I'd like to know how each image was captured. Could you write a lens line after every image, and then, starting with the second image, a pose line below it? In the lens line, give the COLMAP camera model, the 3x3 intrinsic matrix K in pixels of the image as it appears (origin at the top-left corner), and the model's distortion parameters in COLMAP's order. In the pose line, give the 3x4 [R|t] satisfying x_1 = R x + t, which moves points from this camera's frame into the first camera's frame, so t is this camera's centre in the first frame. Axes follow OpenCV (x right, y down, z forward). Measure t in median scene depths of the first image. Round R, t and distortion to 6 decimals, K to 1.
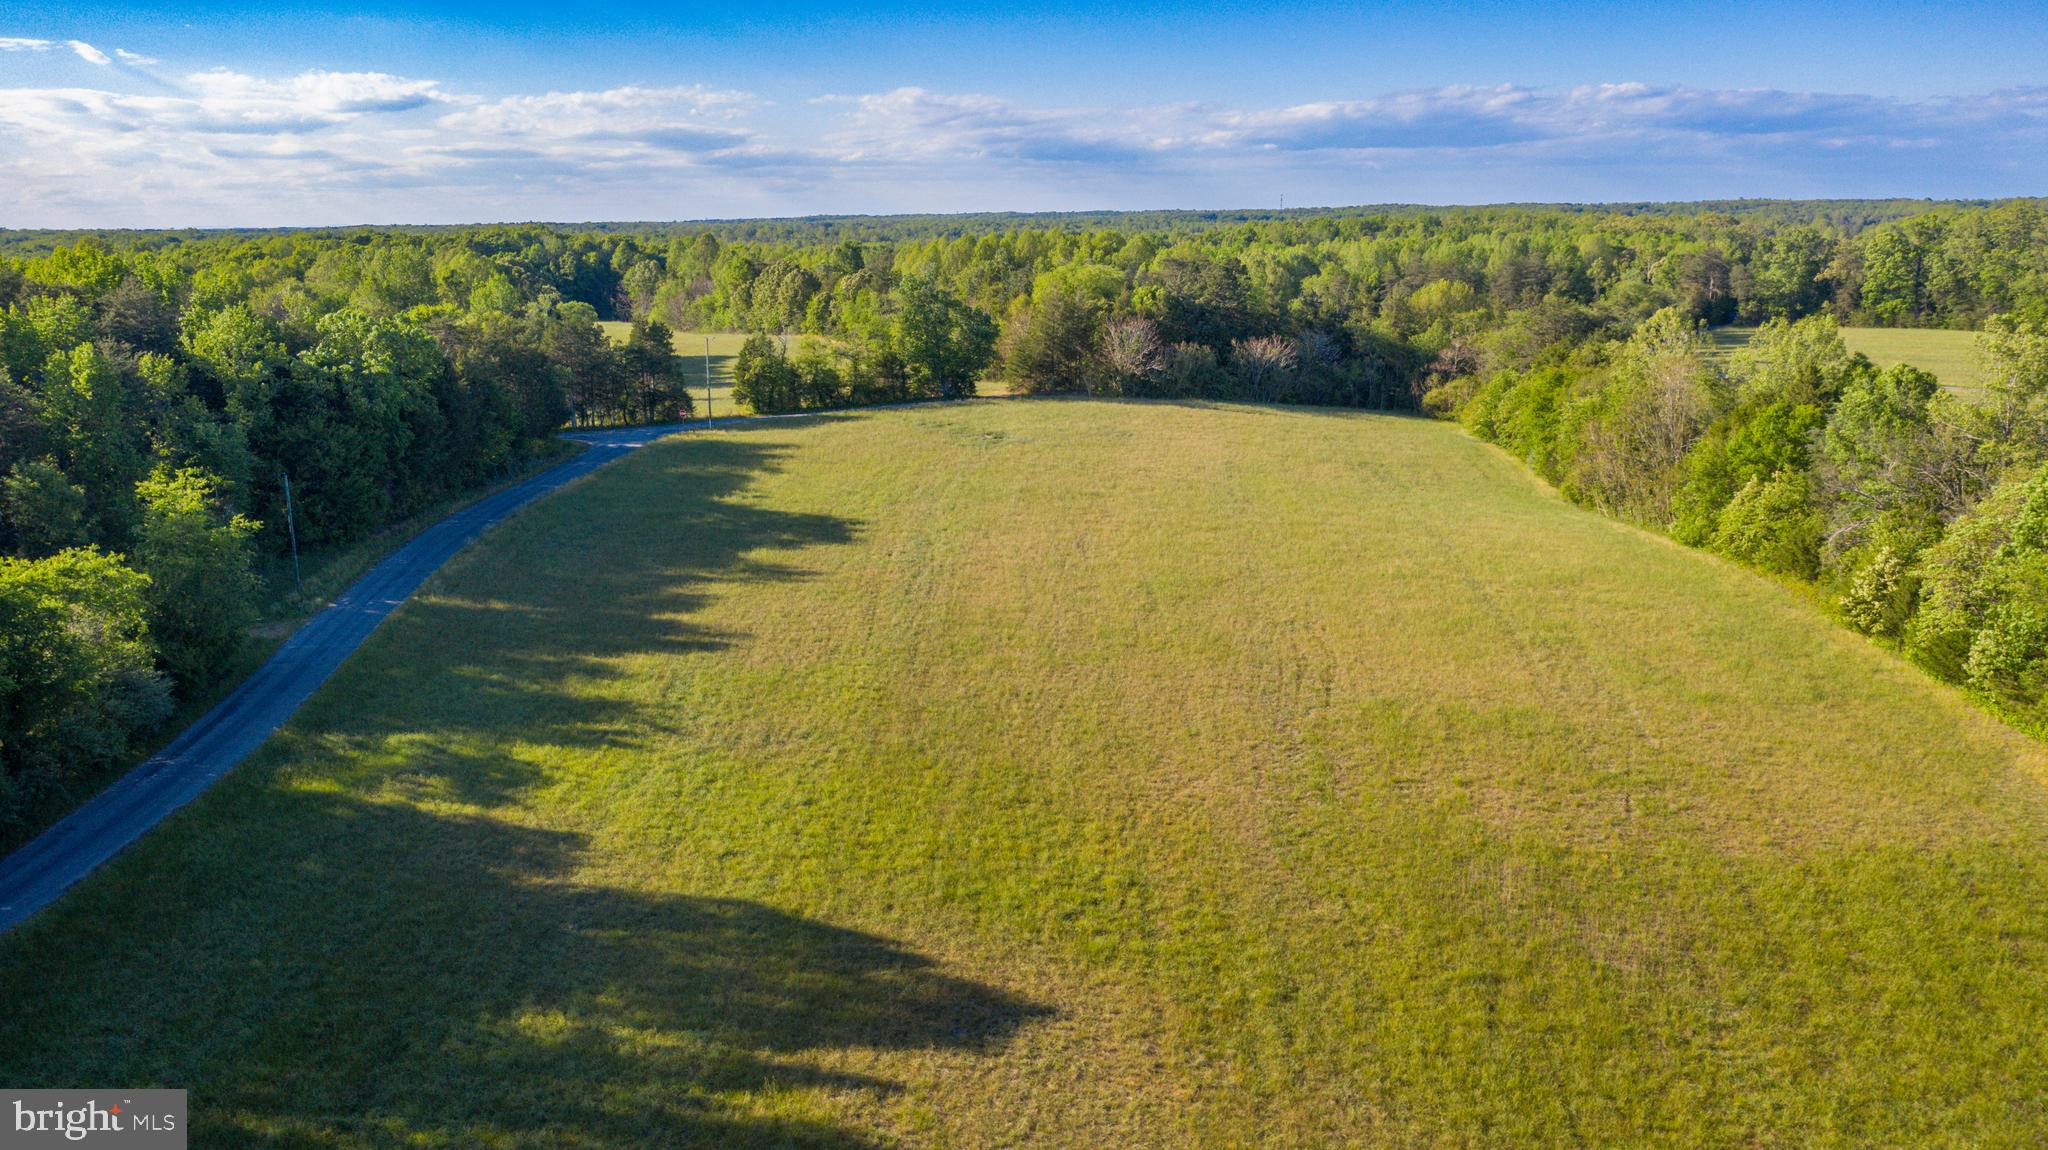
lens RADIAL K [[1632.5, 0, 1033.2], [0, 1632.5, 579.2], [0, 0, 1]] dist [0.001458, 0.000082]
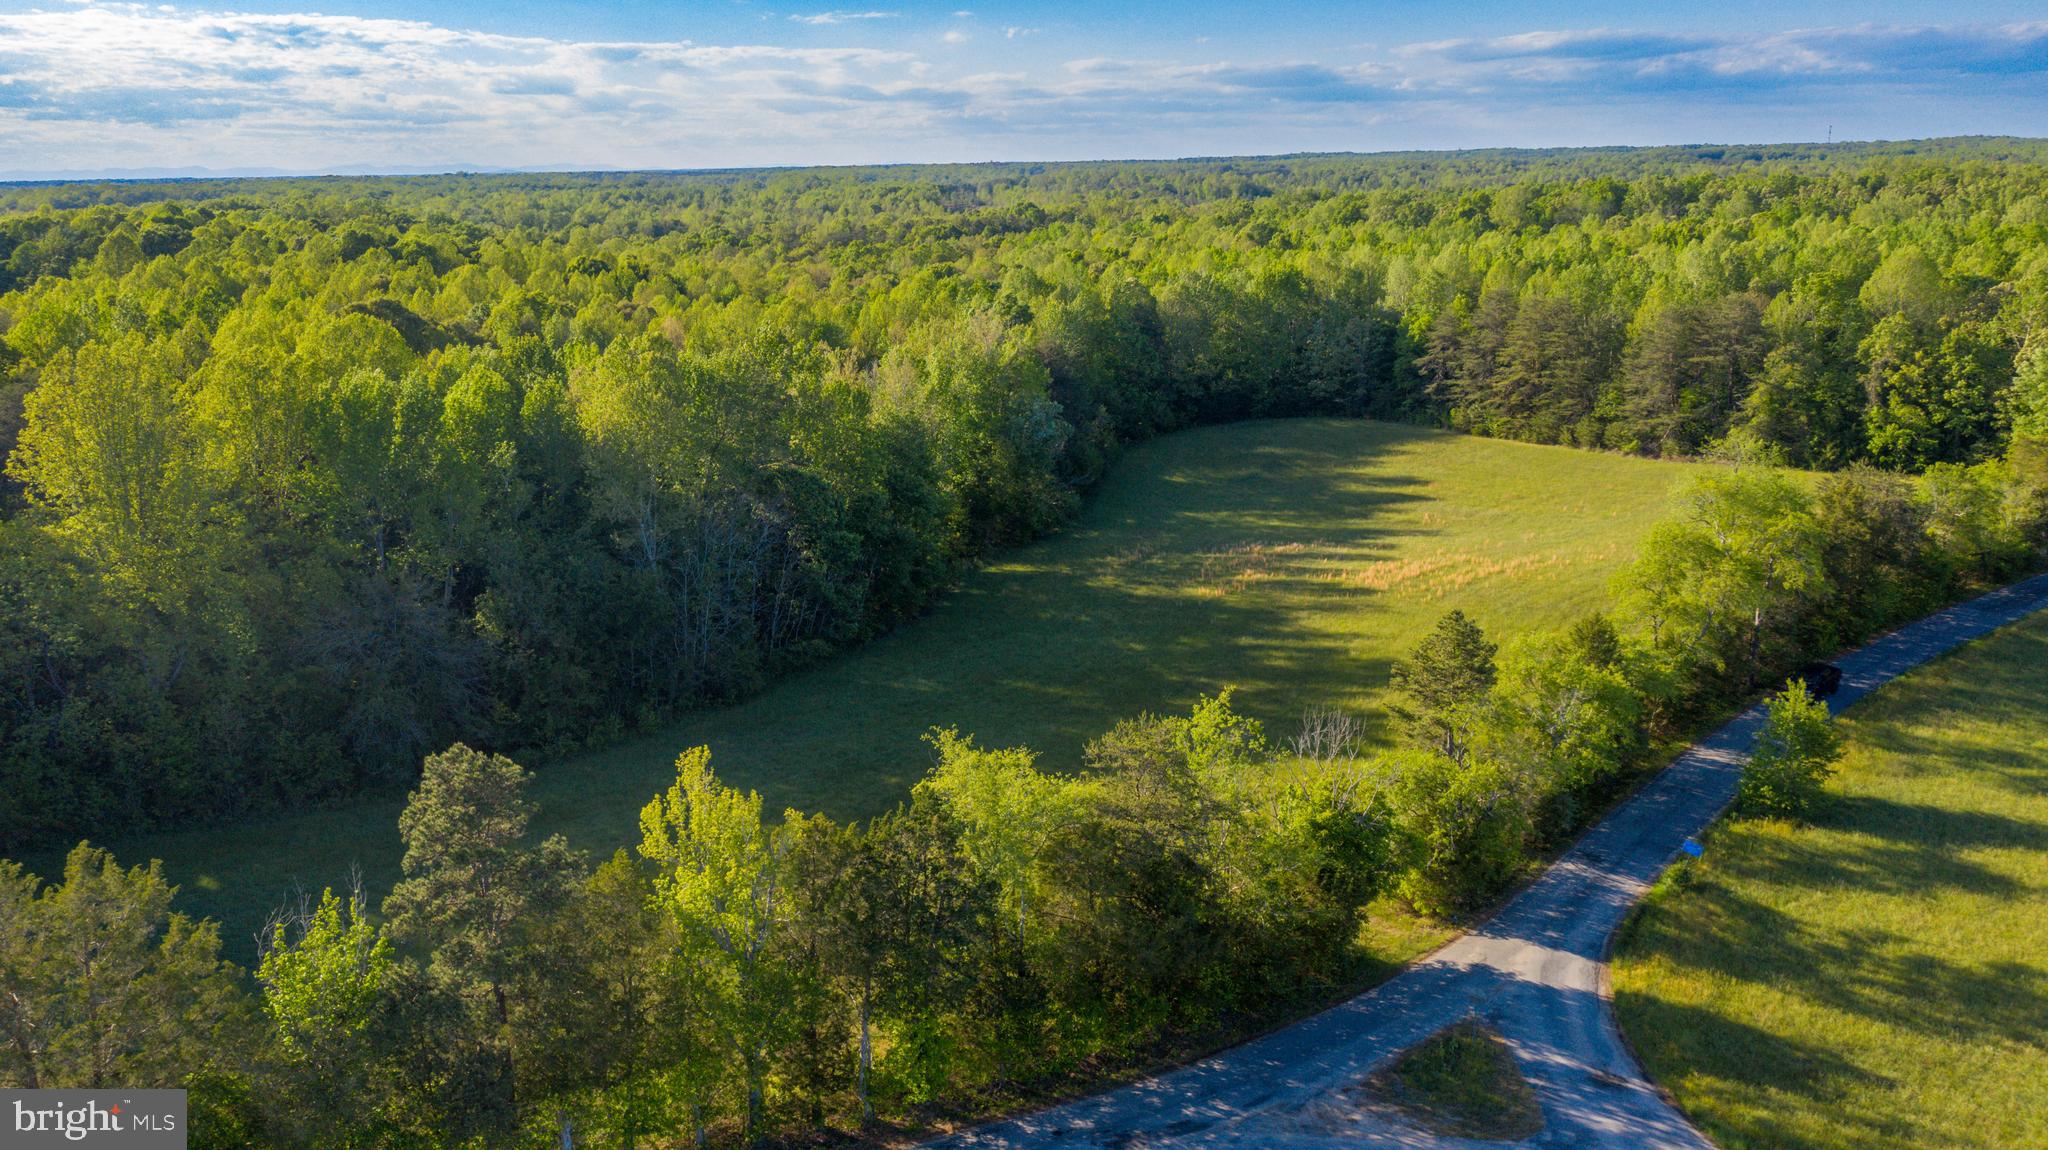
lens RADIAL K [[1632.5, 0, 1041.5], [0, 1632.5, 594.4], [0, 0, 1]] dist [0.001458, 0.000082]
pose [[0.947829, 0.077097, -0.309315, 0.331370], [-0.062536, 0.996429, 0.056733, -0.162934], [0.312585, -0.034430, 0.949266, 0.652648]]
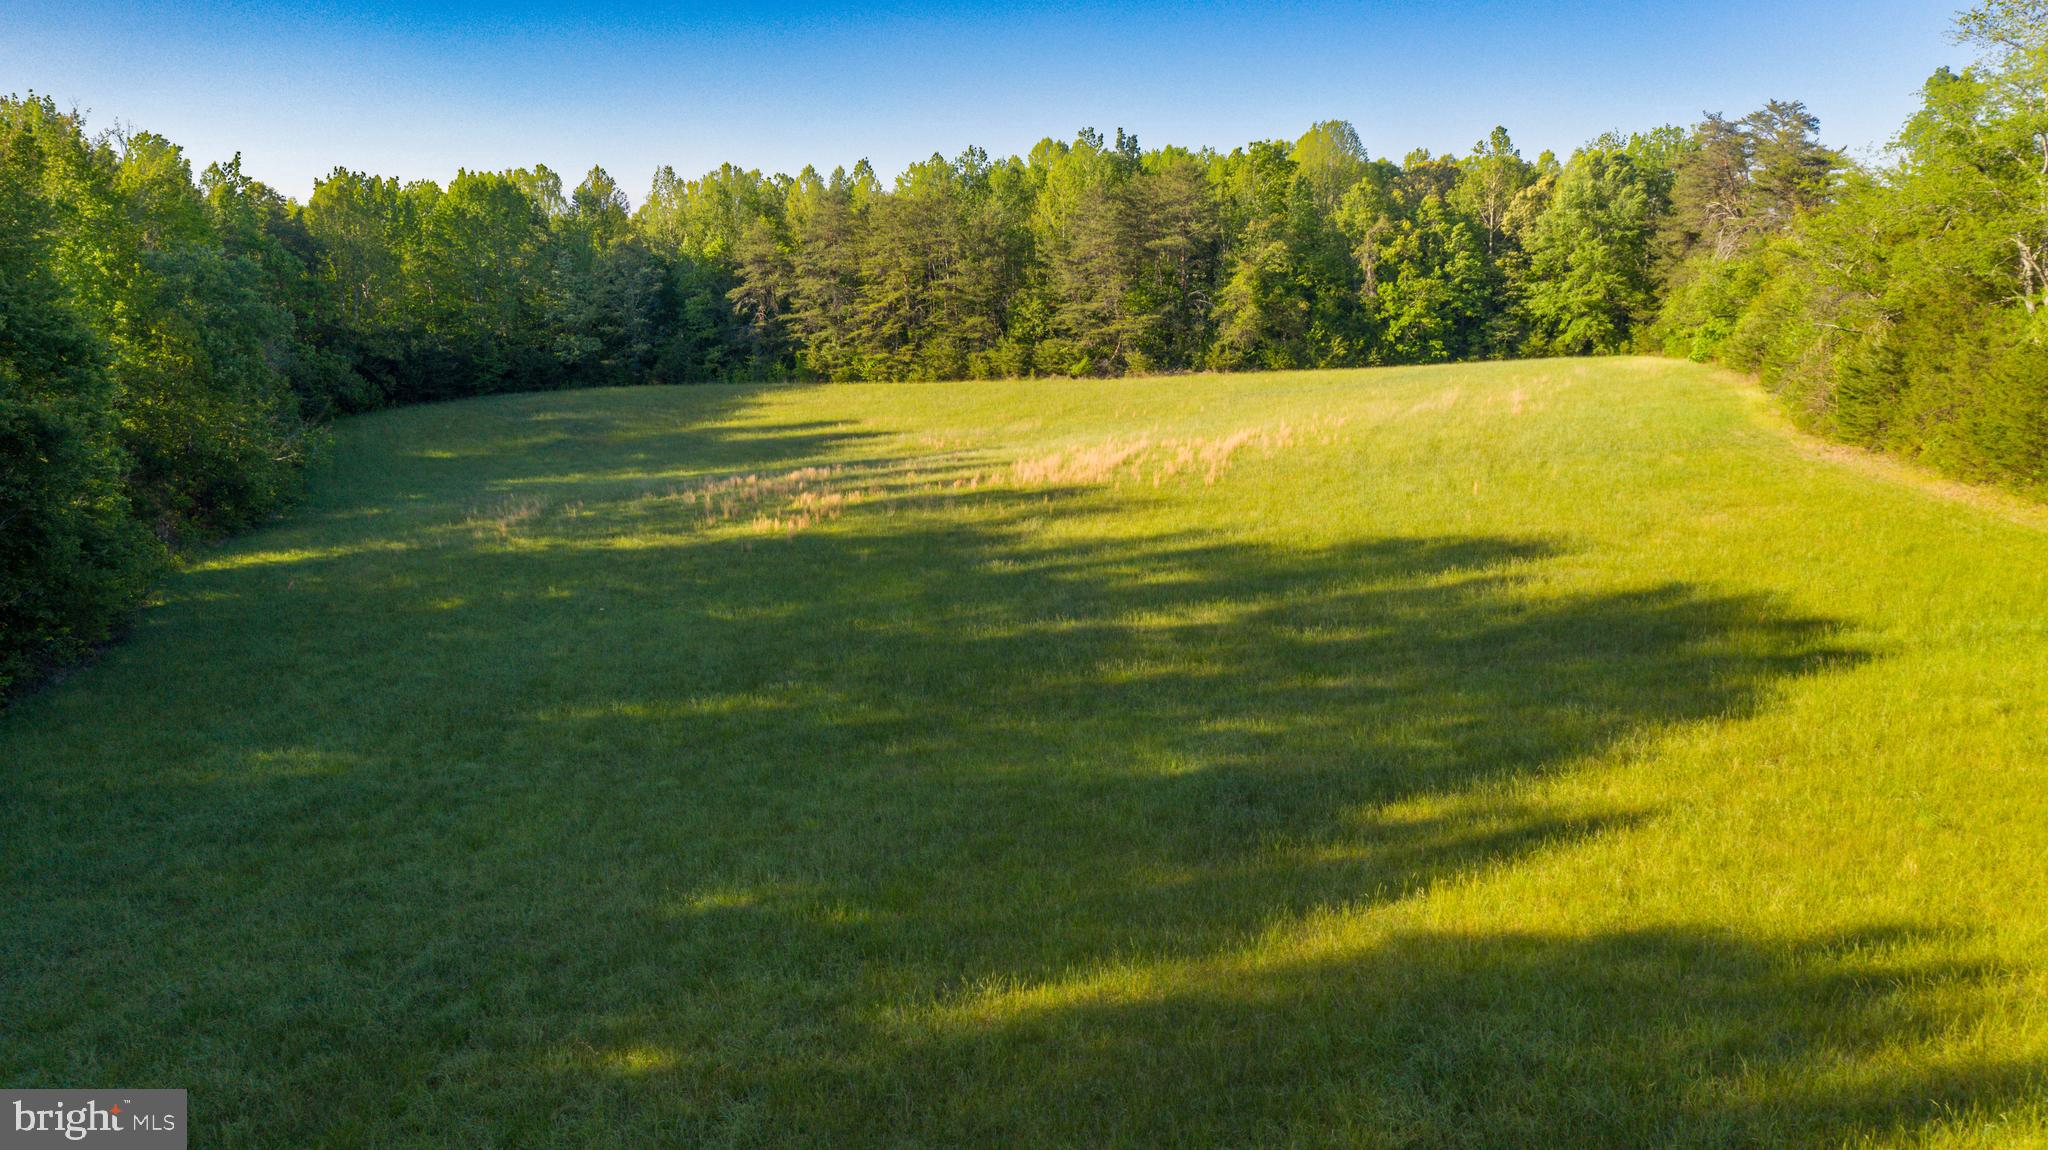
lens RADIAL K [[1632.5, 0, 1015.6], [0, 1632.5, 567.6], [0, 0, 1]] dist [0.001458, 0.000082]
pose [[0.957660, -0.045515, 0.284280, 0.217753], [0.062168, 0.996821, -0.049831, -0.126490], [-0.281108, 0.065395, 0.957446, 0.847913]]
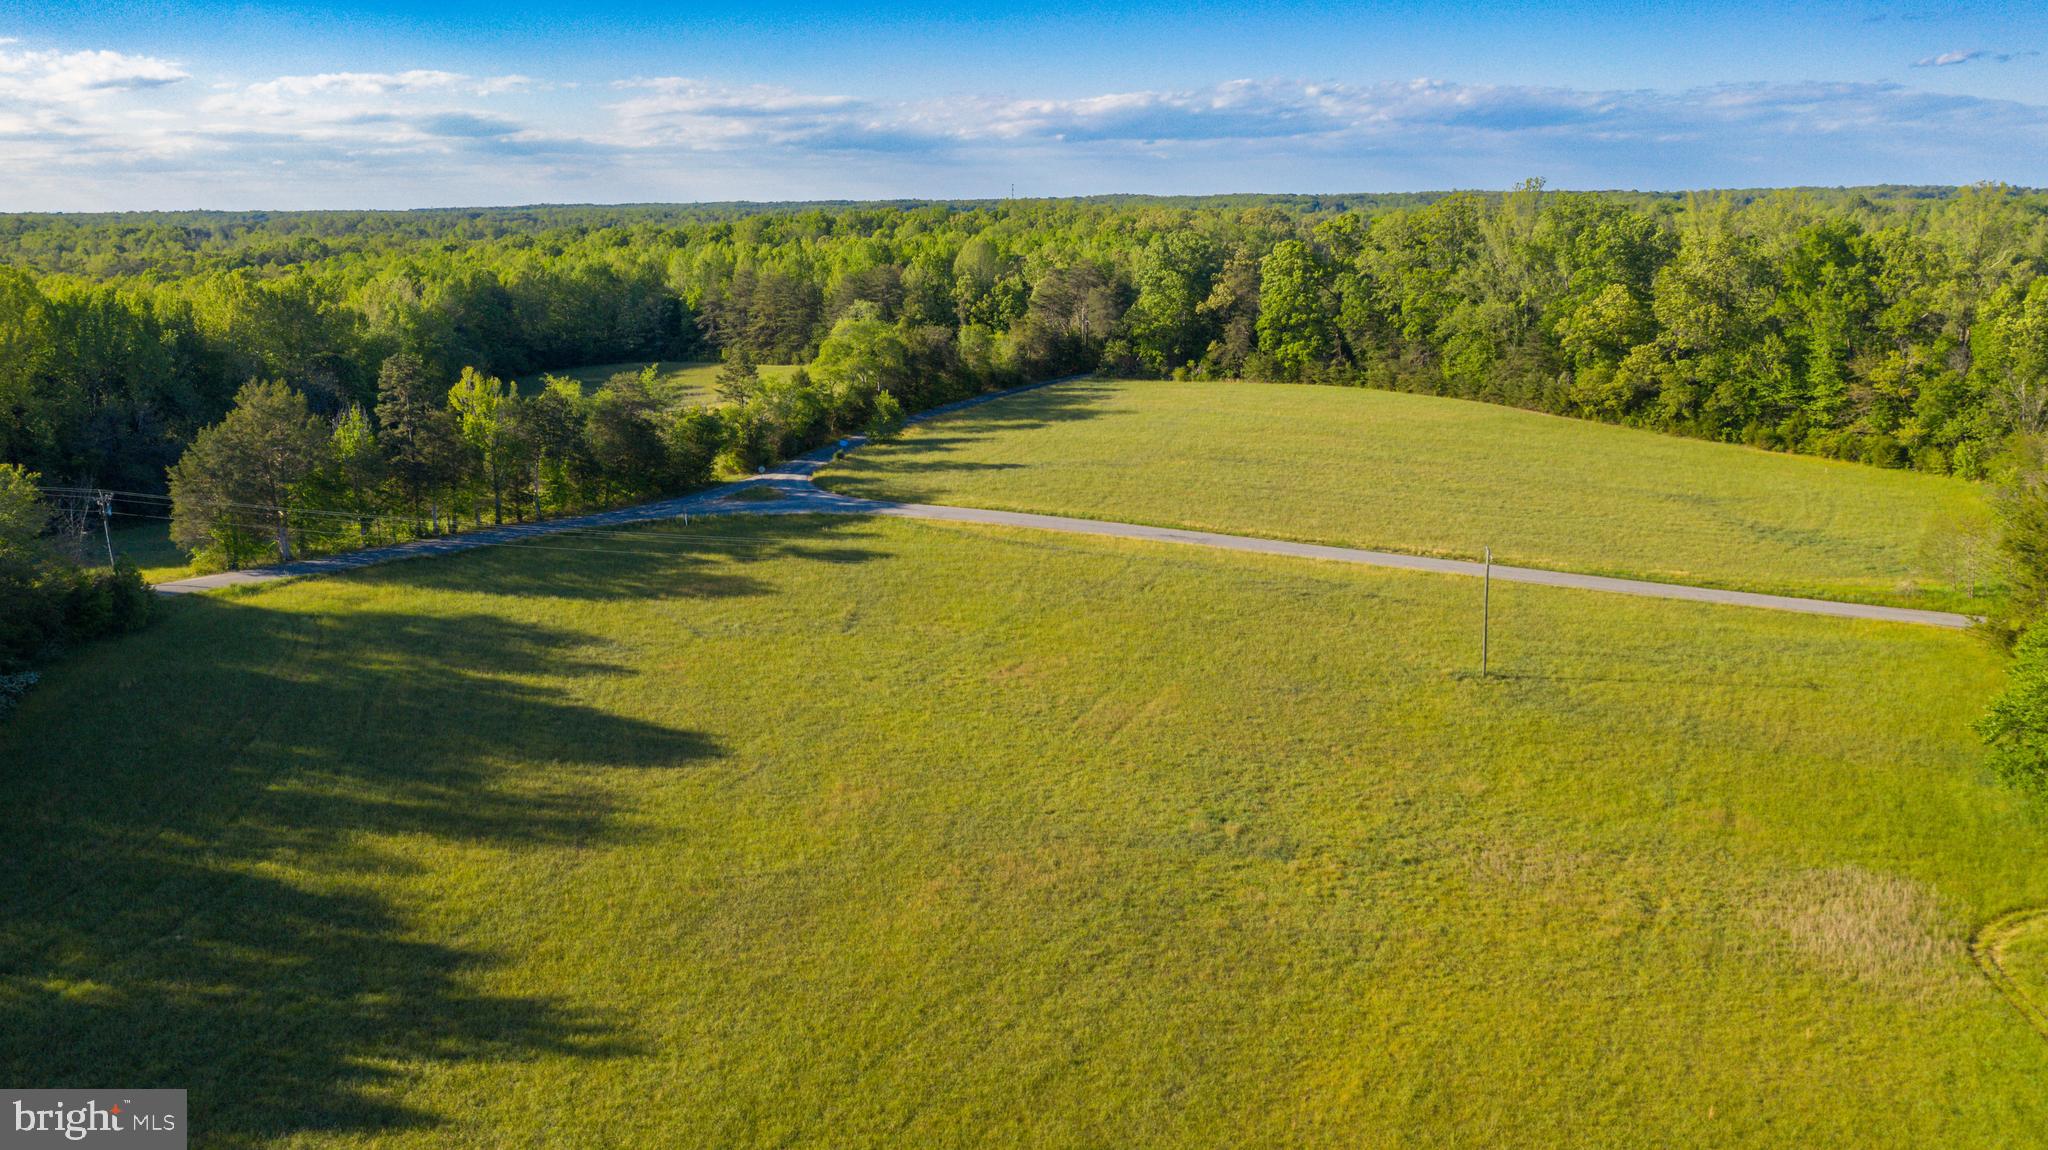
lens RADIAL K [[1632.5, 0, 1037.3], [0, 1632.5, 540.7], [0, 0, 1]] dist [0.001458, 0.000082]
pose [[0.992758, -0.022380, 0.118031, 0.347594], [0.024237, 0.999604, -0.014320, -0.084076], [-0.117664, 0.017077, 0.992907, 0.358619]]
